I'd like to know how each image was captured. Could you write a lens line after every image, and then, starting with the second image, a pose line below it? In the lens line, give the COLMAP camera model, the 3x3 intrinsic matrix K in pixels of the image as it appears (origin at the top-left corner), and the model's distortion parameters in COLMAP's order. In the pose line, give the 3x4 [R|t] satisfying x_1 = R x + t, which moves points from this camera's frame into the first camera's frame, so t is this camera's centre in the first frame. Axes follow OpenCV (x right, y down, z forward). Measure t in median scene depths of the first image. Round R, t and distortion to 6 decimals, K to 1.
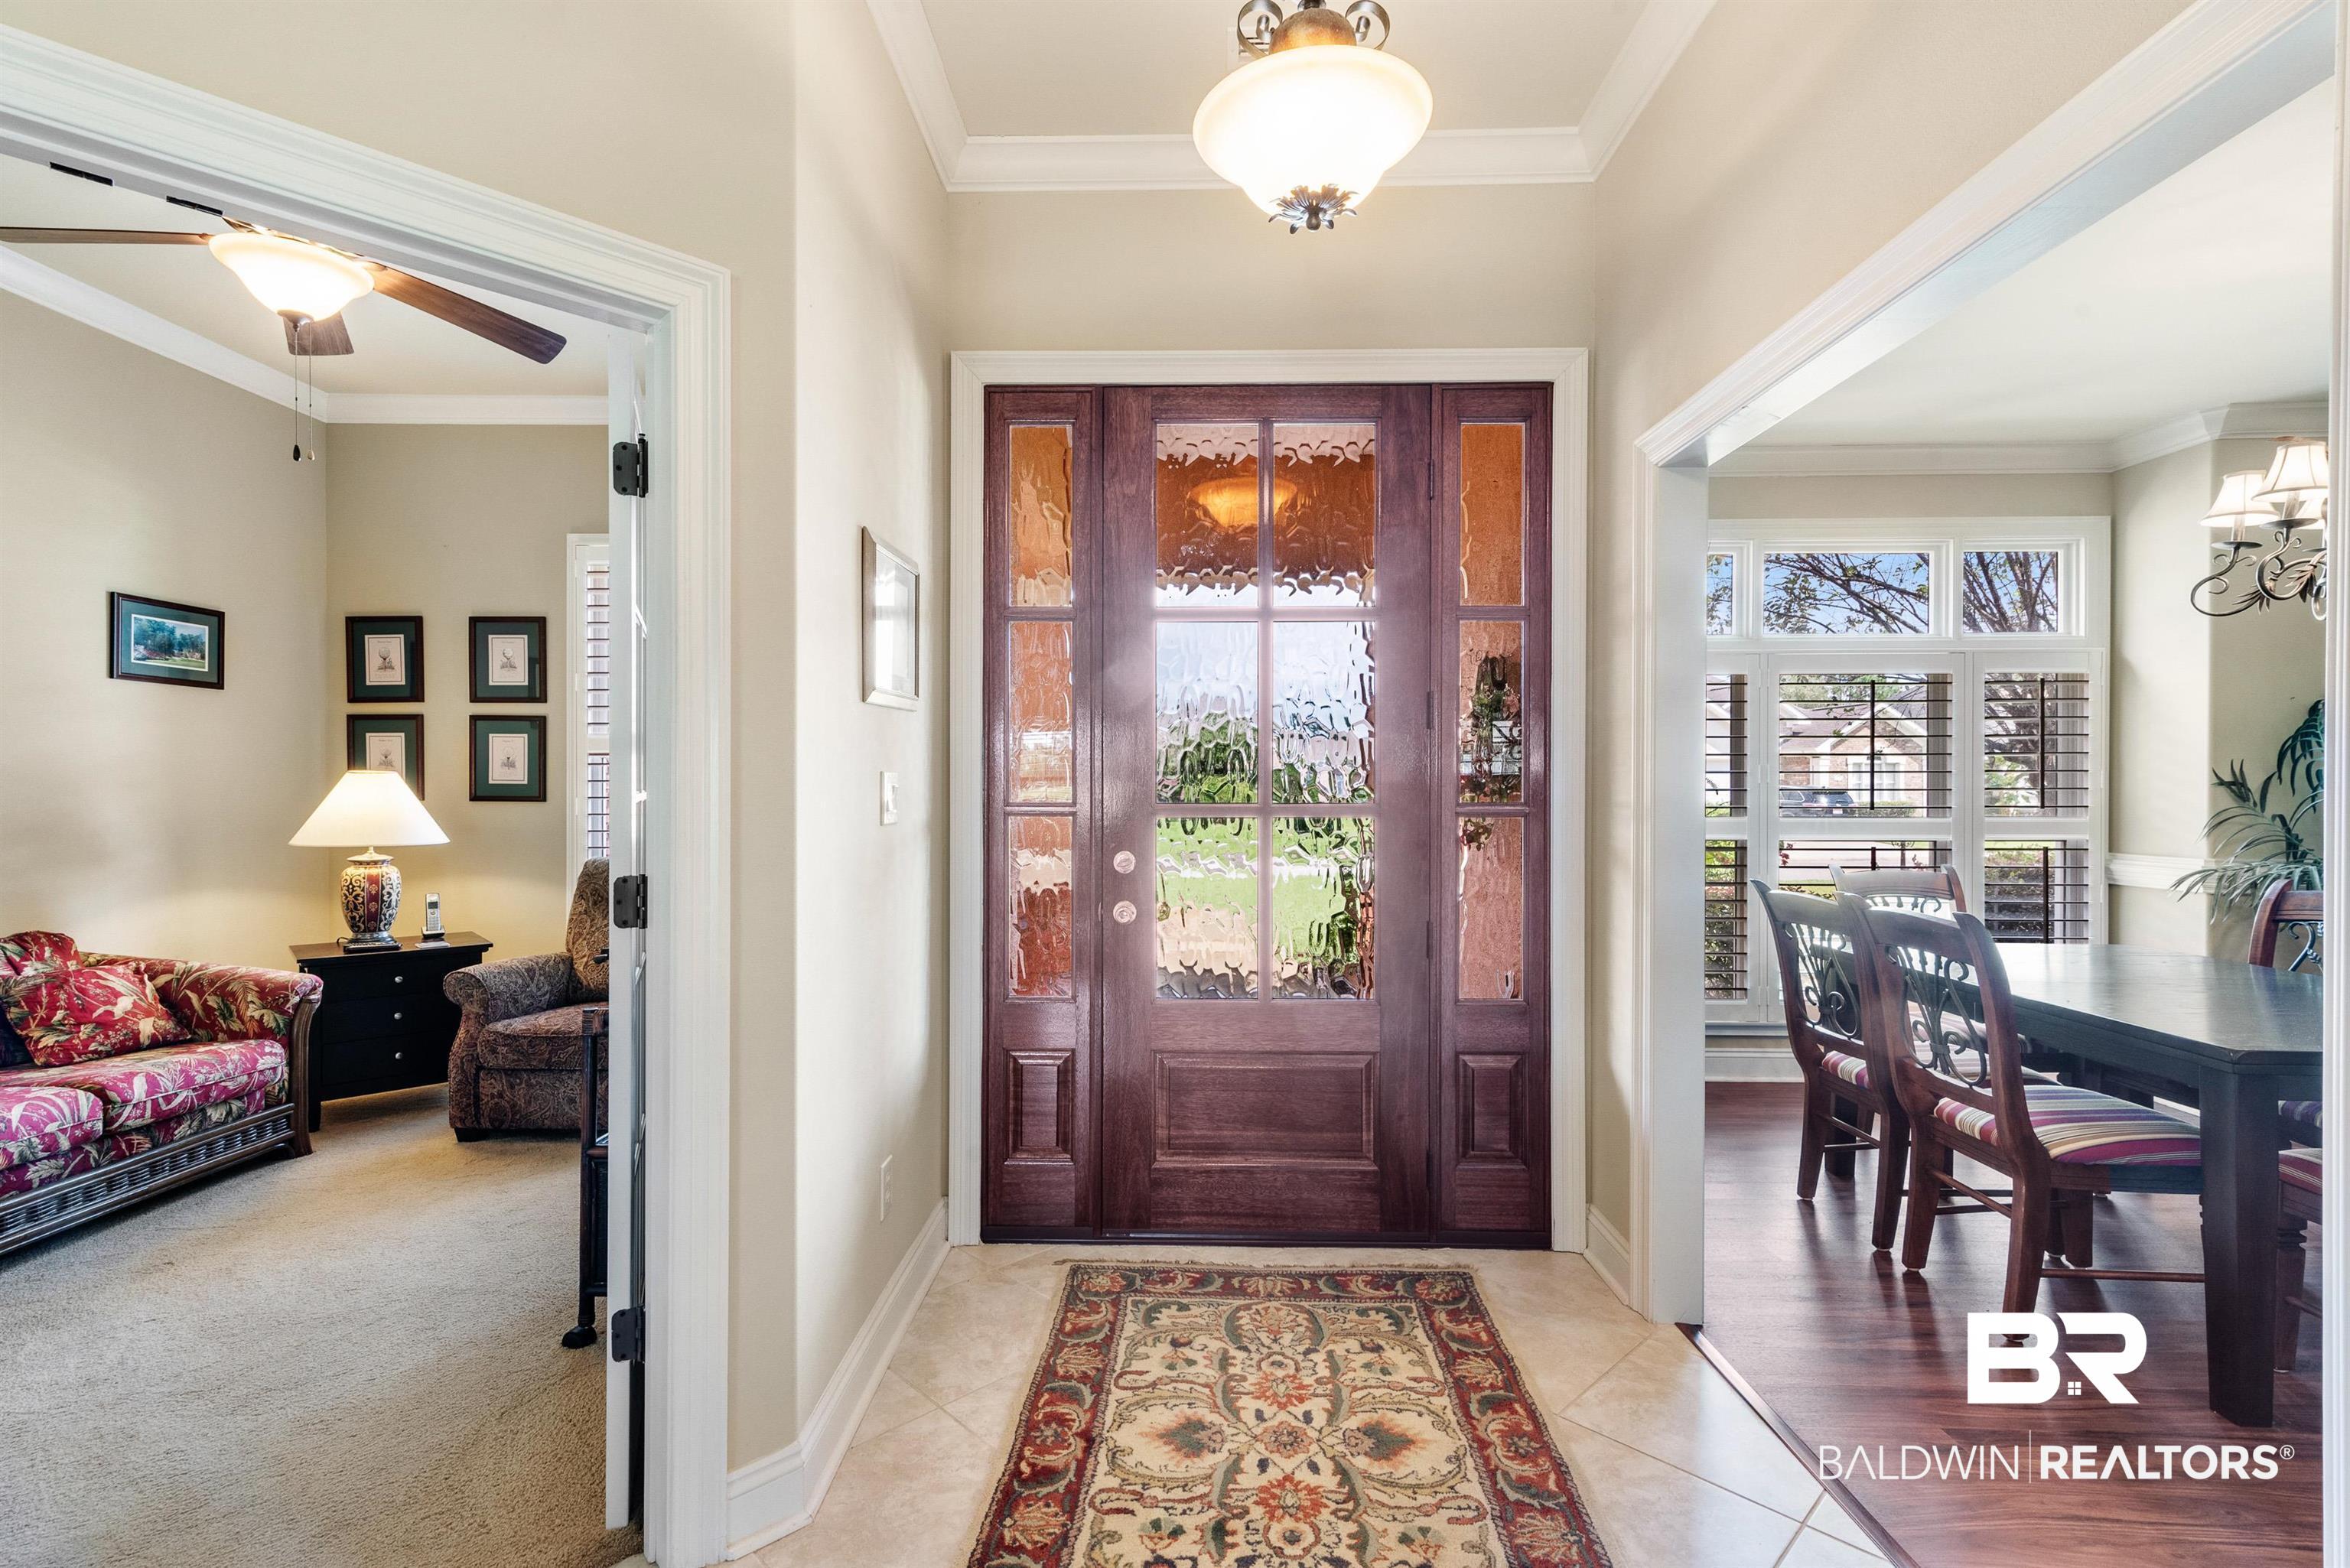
lens RADIAL K [[1058.3, 0, 1151.9], [0, 1058.3, 792.6], [0, 0, 1]] dist [0.017303, -0.000792]
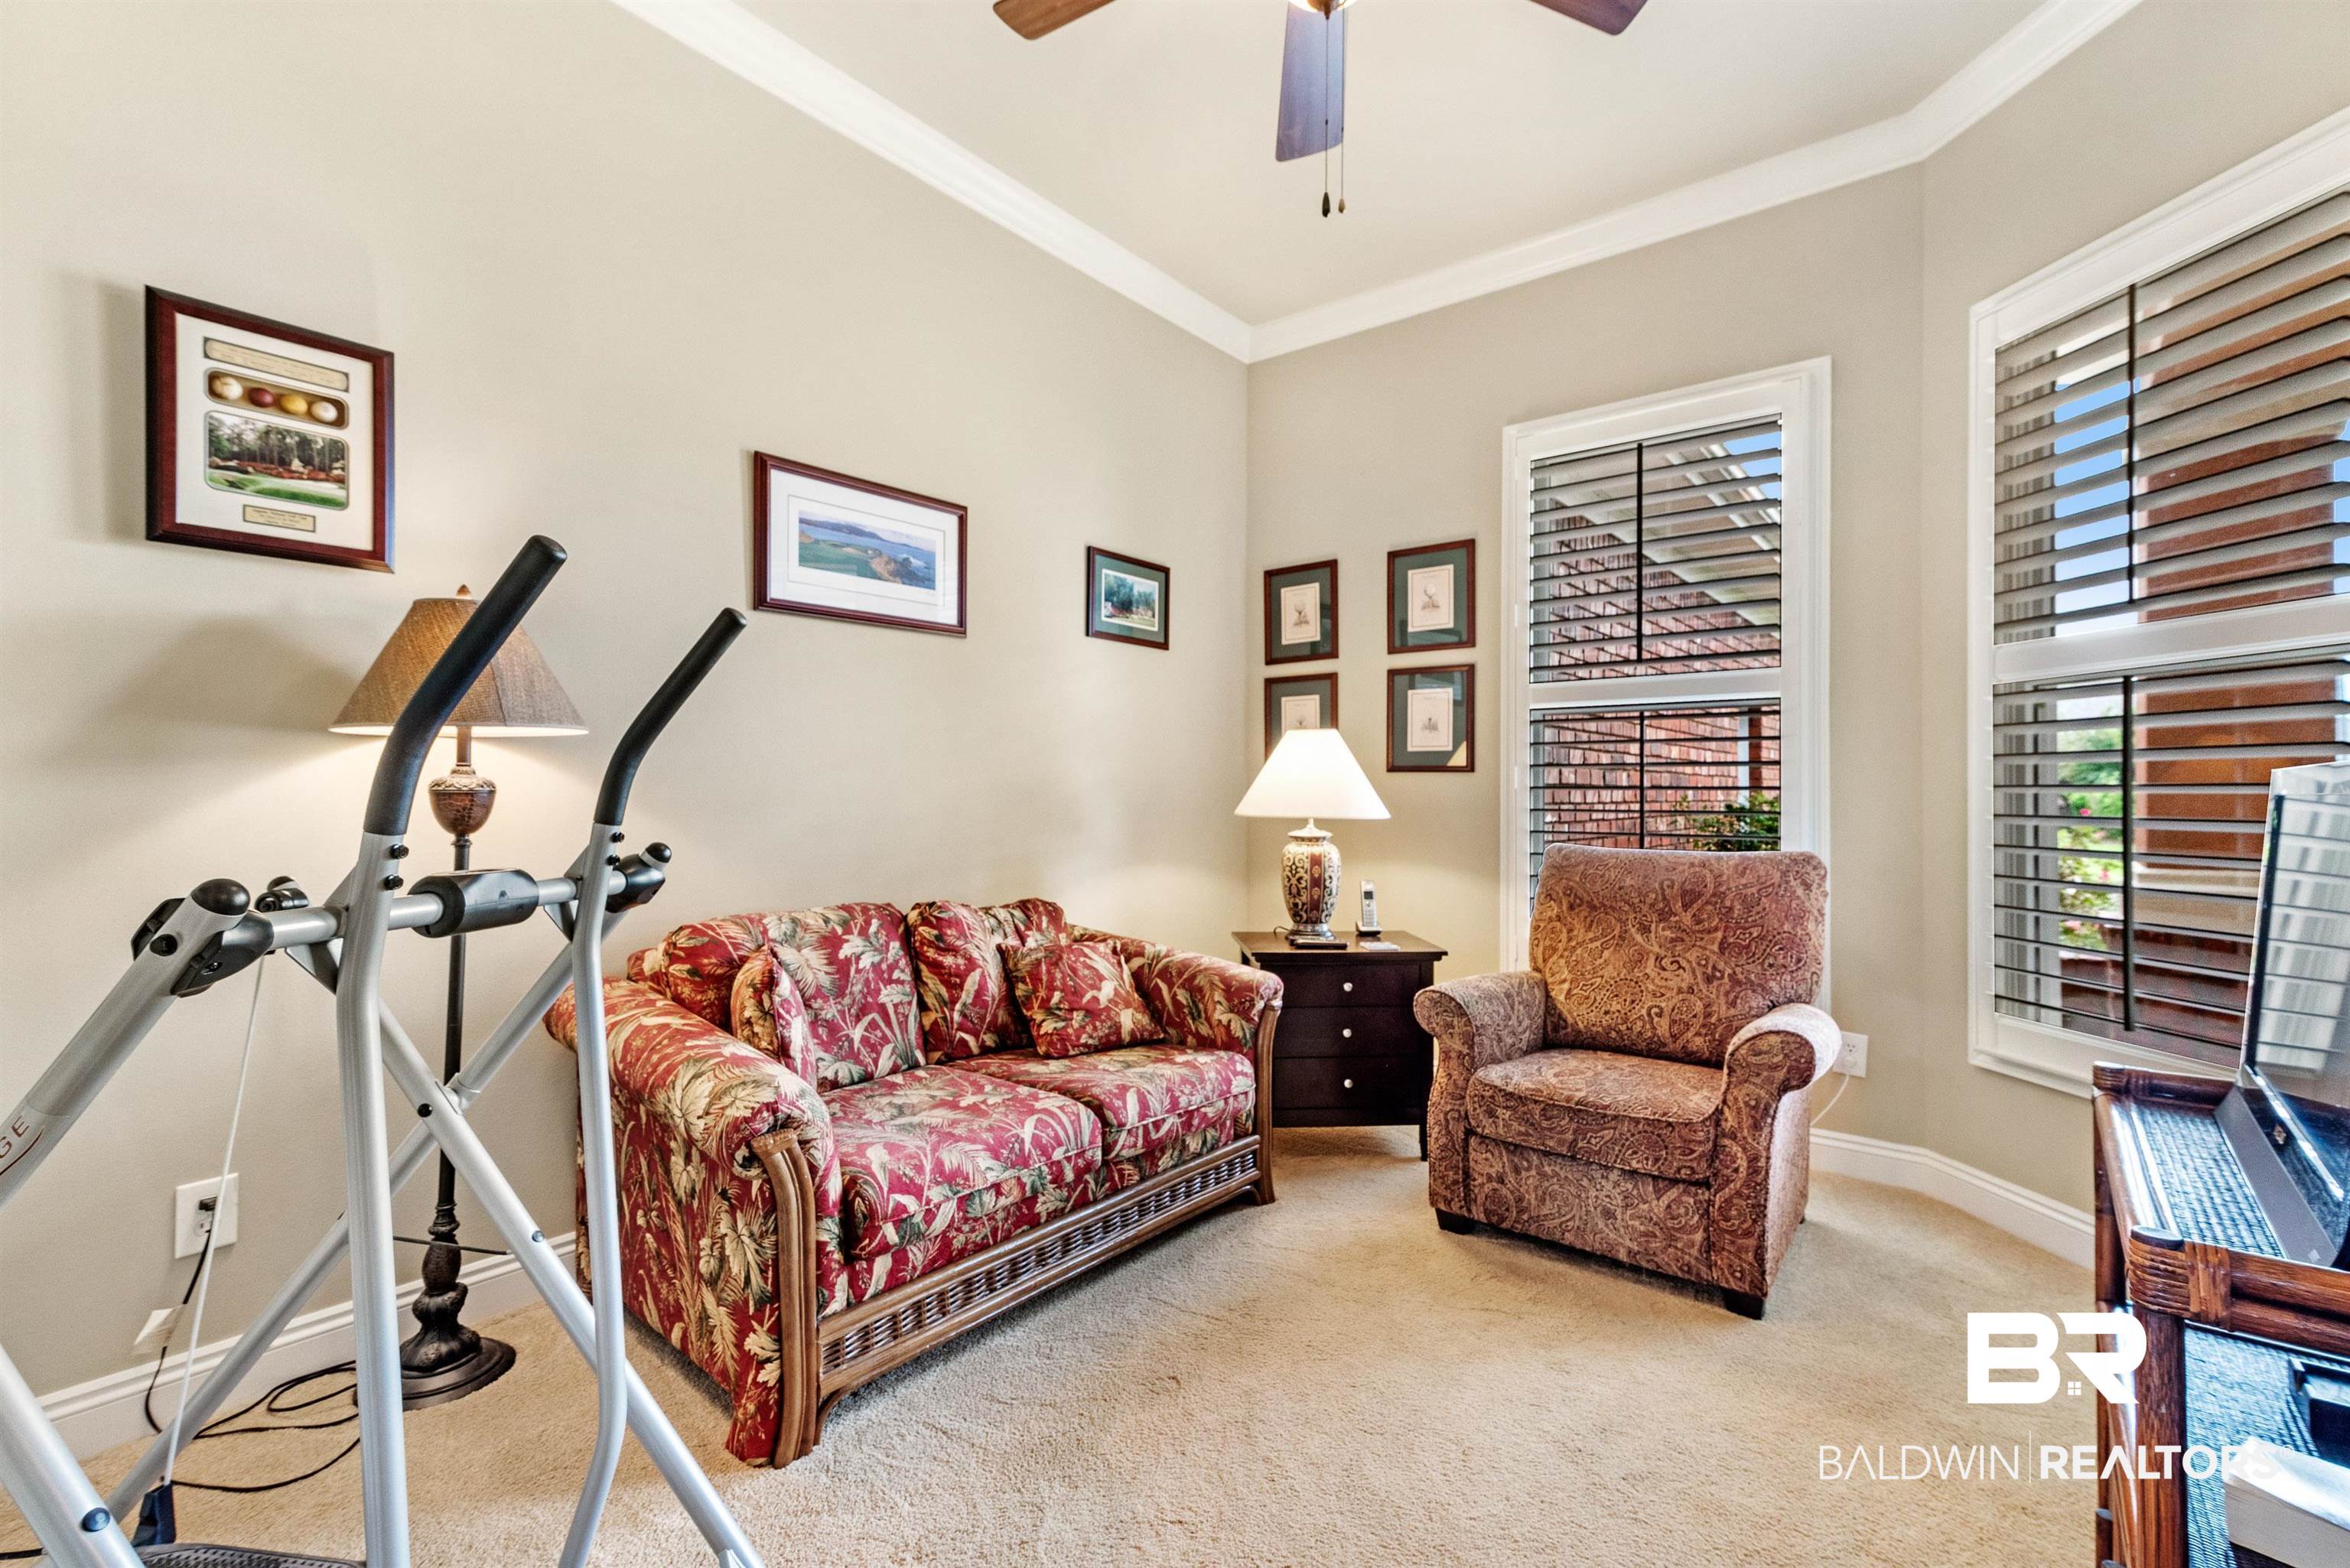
lens RADIAL K [[1058.3, 0, 1181.6], [0, 1058.3, 788.7], [0, 0, 1]] dist [0.017303, -0.000792]
pose [[0.798920, 0.001190, -0.601436, -0.363005], [-0.007323, 0.999943, -0.007750, 0.038294], [0.601393, 0.010596, 0.798883, 0.325209]]
